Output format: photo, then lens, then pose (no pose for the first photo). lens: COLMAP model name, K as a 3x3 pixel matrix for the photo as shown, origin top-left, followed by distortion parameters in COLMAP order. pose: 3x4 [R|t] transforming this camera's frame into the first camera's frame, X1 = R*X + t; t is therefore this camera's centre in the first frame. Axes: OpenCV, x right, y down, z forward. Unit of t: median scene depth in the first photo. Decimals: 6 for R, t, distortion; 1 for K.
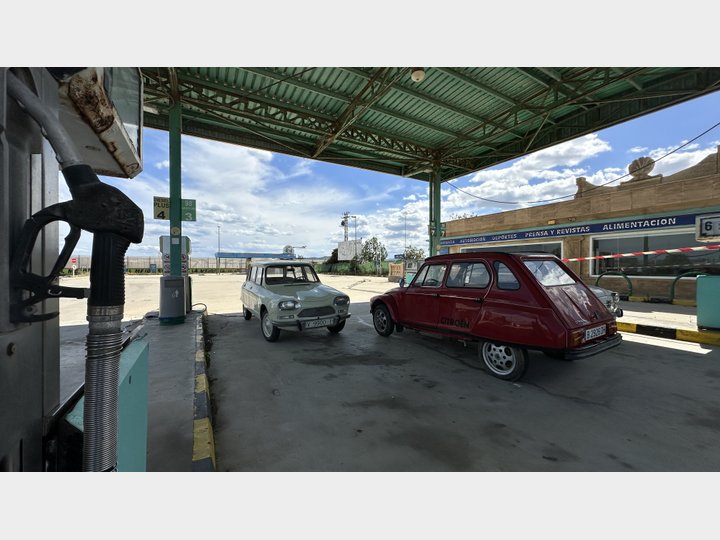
lens RADIAL K [[289.0, 0, 361.1], [0, 289.0, 268.0], [0, 0, 1]] dist [-0.006453, 0.000164]
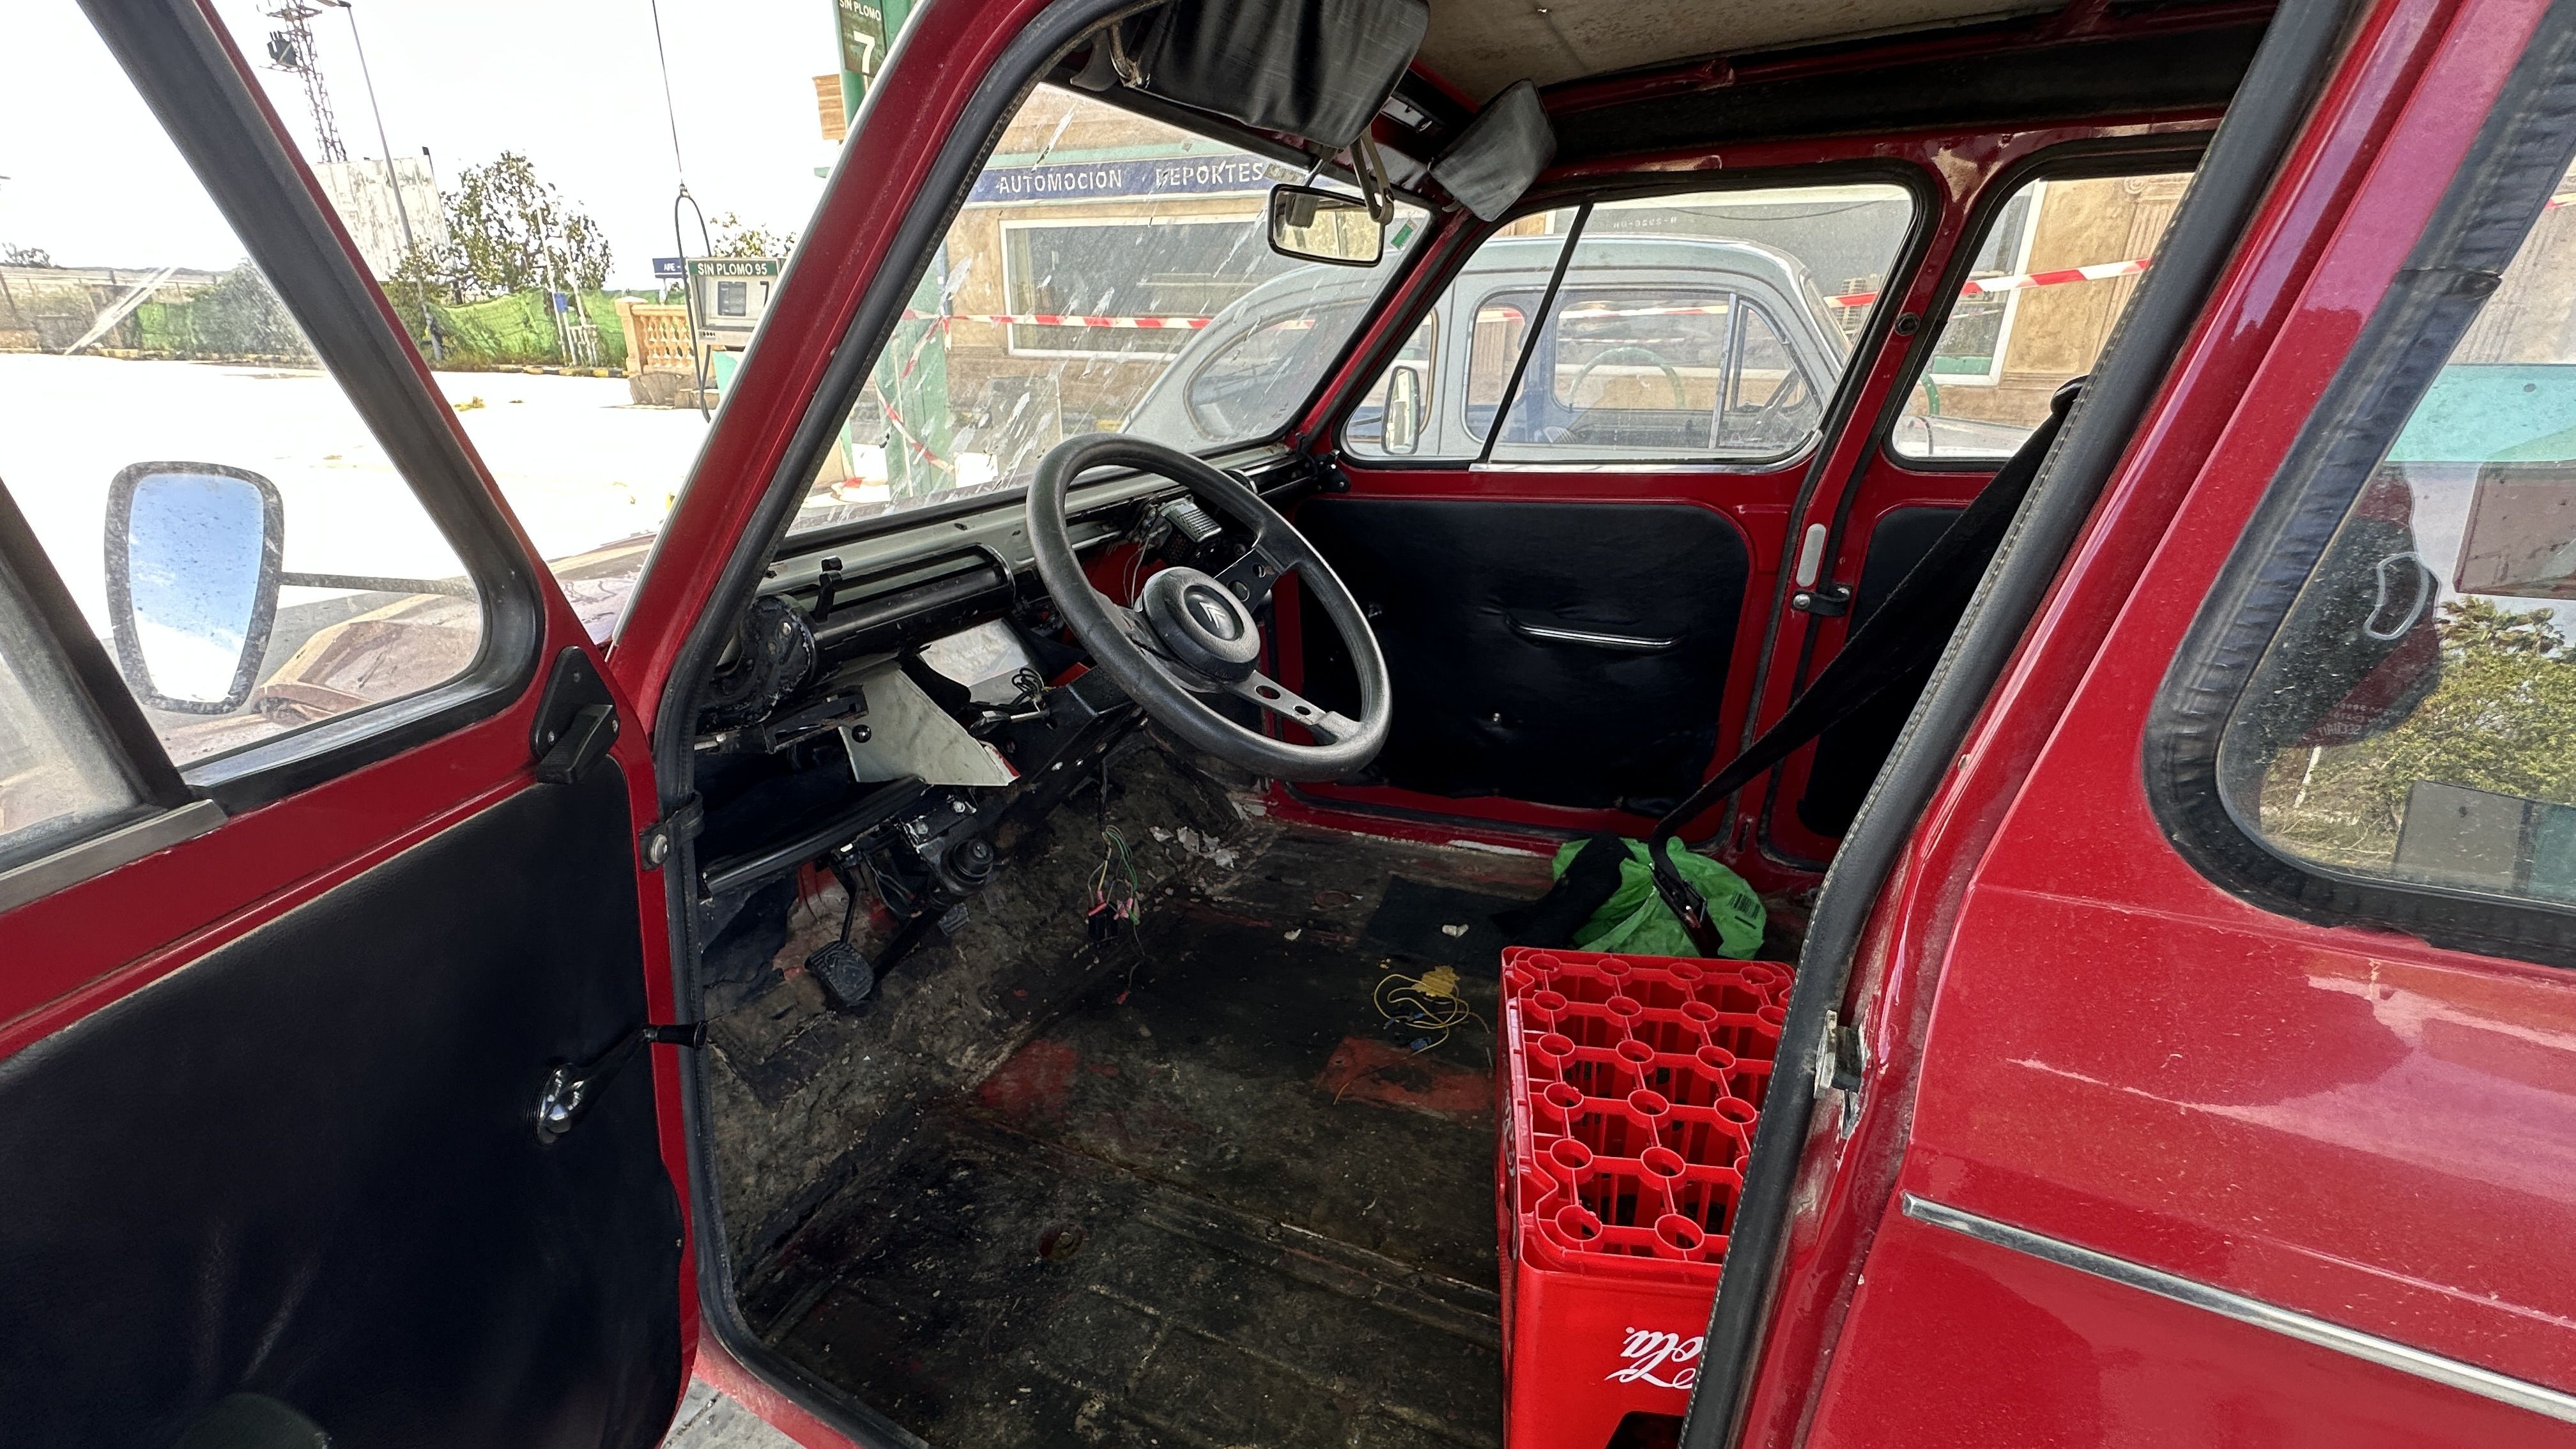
lens RADIAL K [[1027.7, 0, 1289.0], [0, 1027.7, 729.2], [0, 0, 1]] dist [-0.007665, 0.001775]
pose [[0.813127, -0.201308, 0.546168, 0.023181], [-0.008519, 0.934078, 0.356967, 0.001787], [-0.582023, -0.294912, 0.757810, 0.120149]]
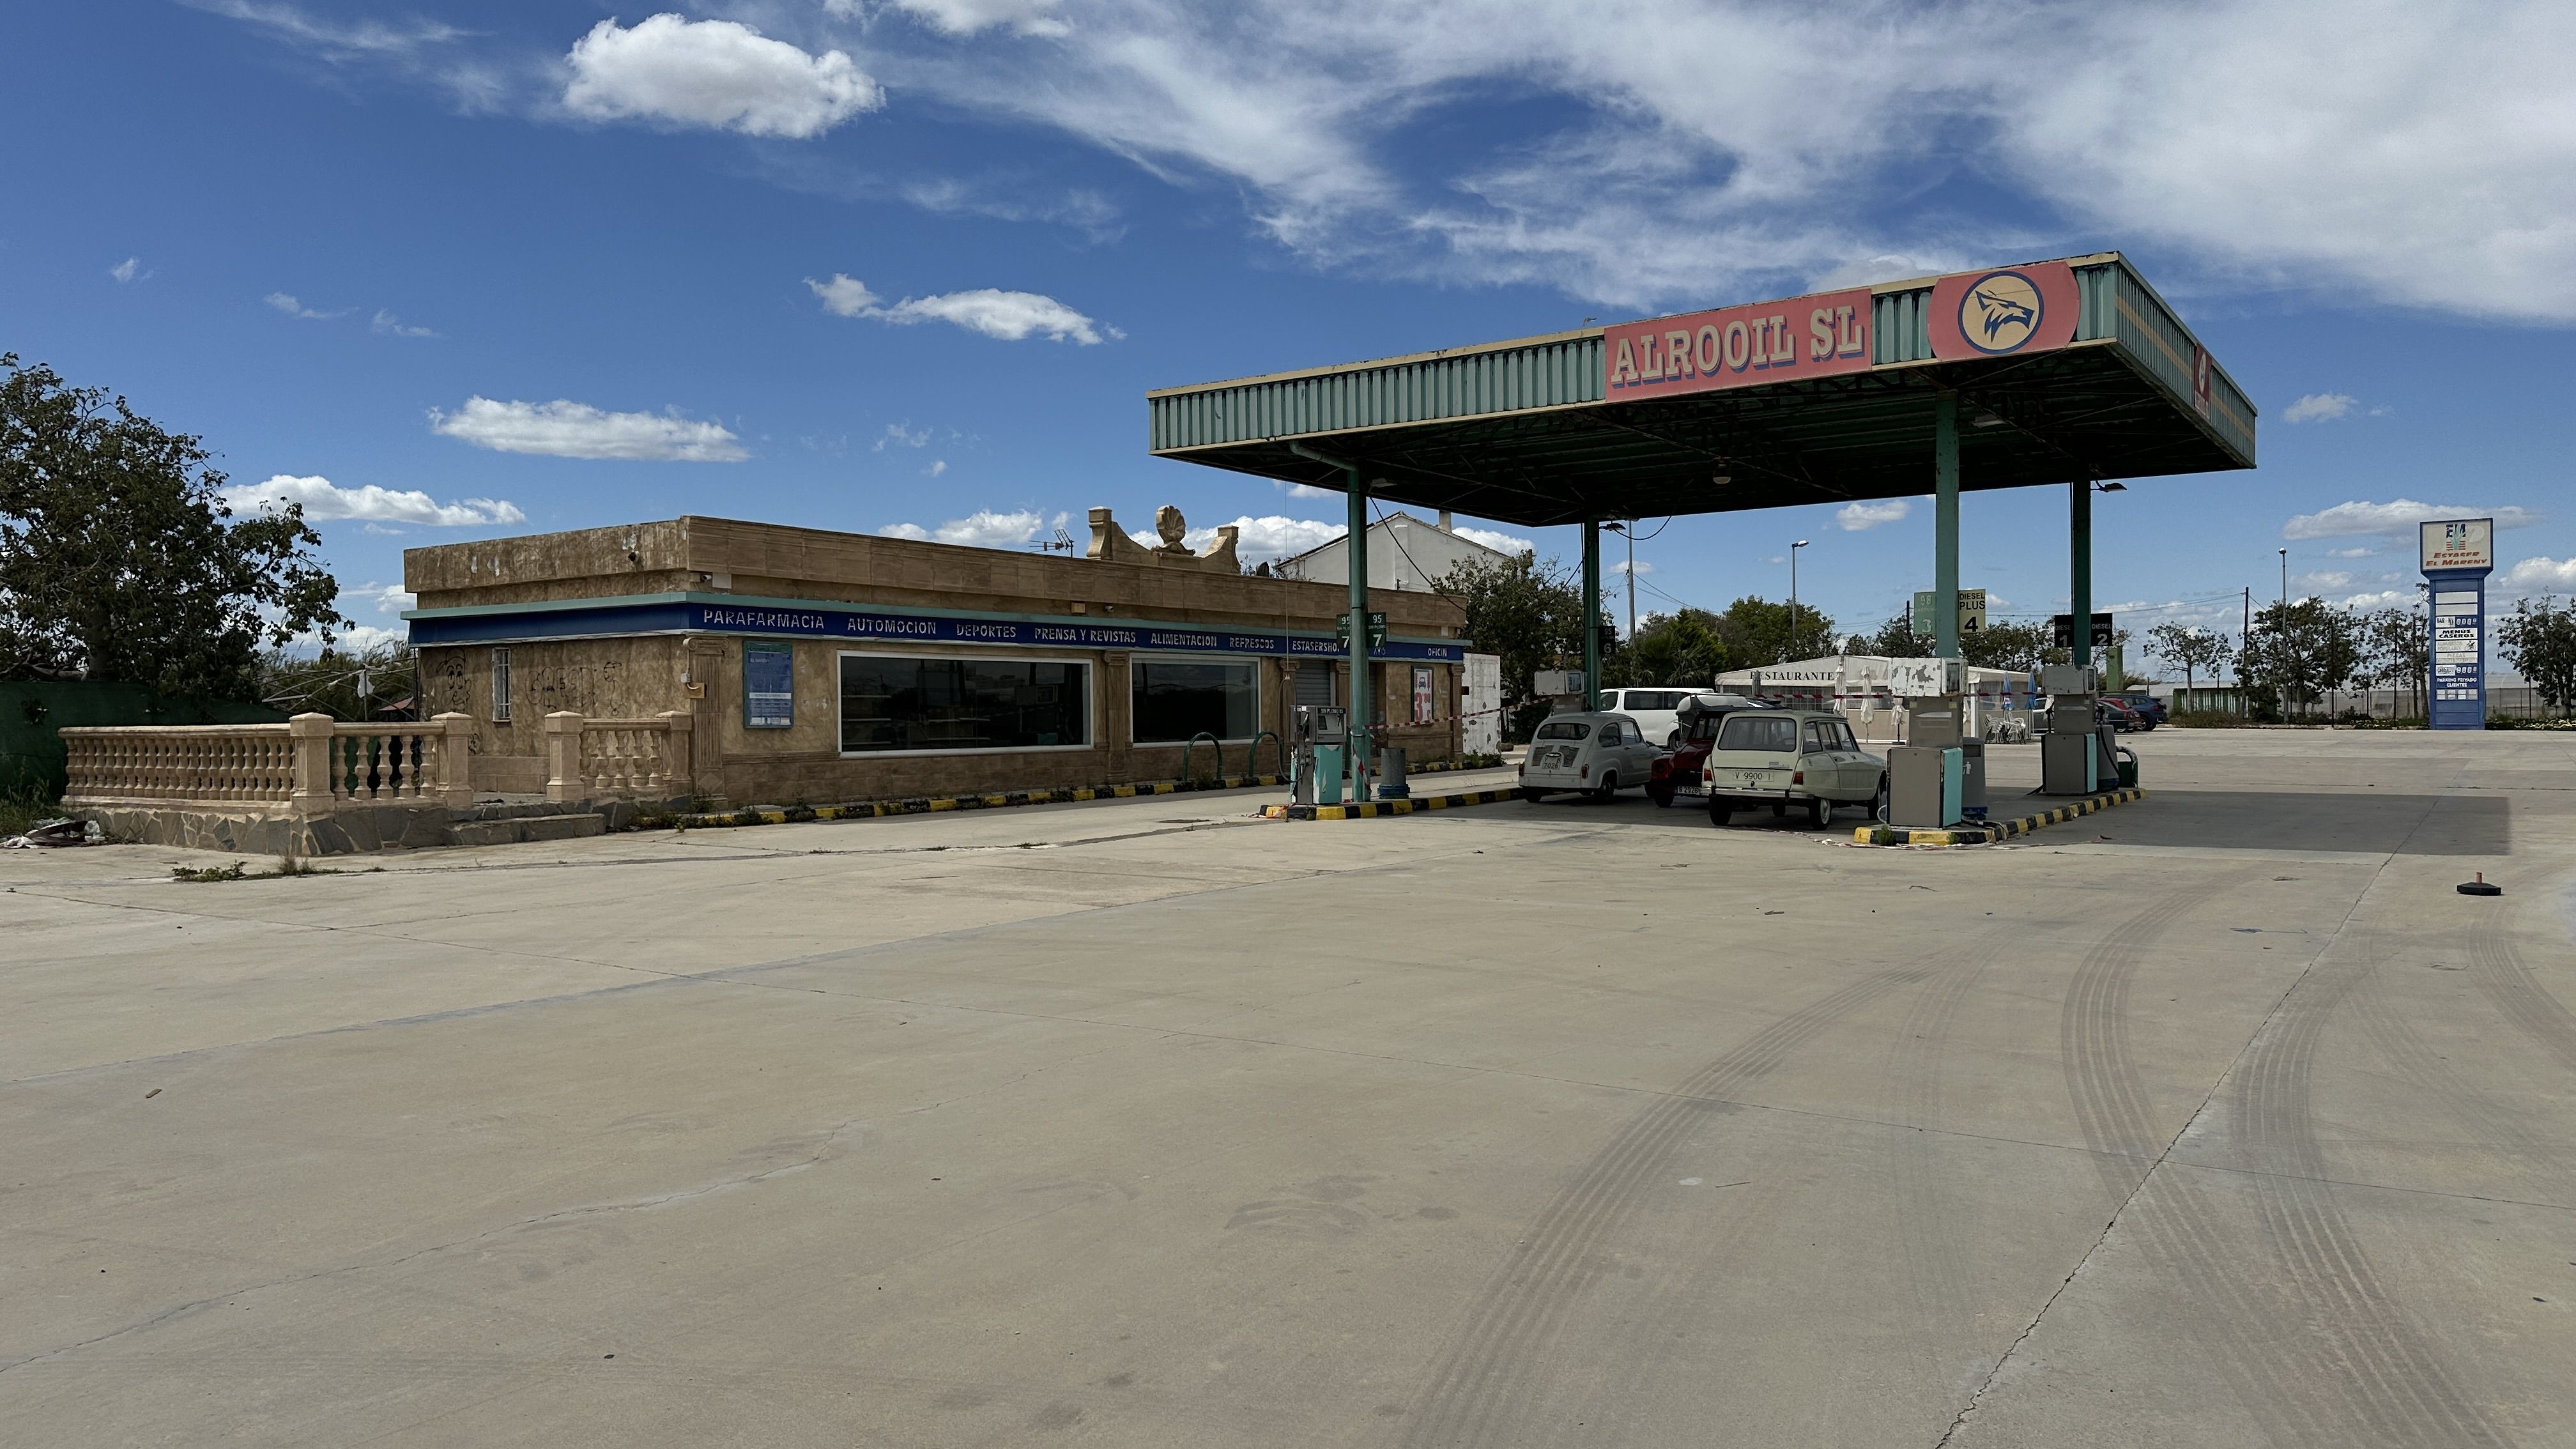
lens RADIAL K [[1794.8, 0, 1281.5], [0, 1794.8, 746.2], [0, 0, 1]] dist [0.064296, -0.087257]
pose [[-0.441312, -0.017090, 0.897191, -0.592898], [0.011579, 0.999627, 0.024736, -0.012431], [-0.897279, 0.021305, -0.440950, 0.682317]]
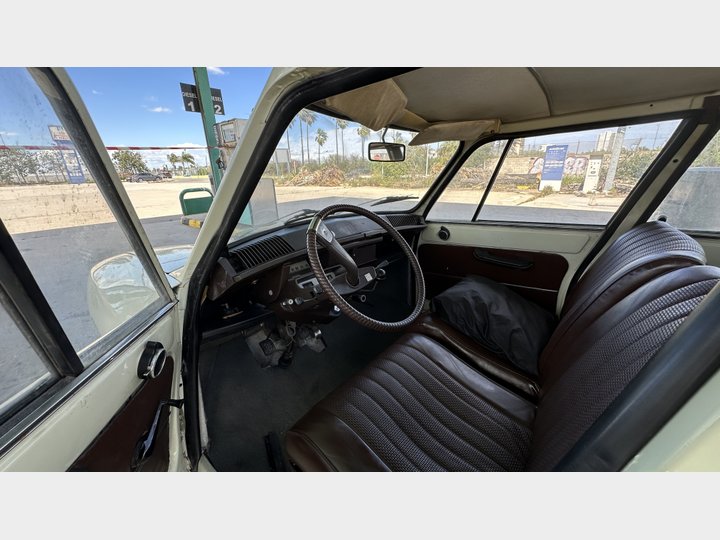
lens RADIAL K [[289.0, 0, 360.0], [0, 289.0, 269.9], [0, 0, 1]] dist [-0.006453, 0.000164]
pose [[-0.946494, 0.132695, -0.294177, -0.031608], [0.027611, 0.941510, 0.335853, 0.001900], [0.321537, 0.309760, -0.894798, 0.207684]]
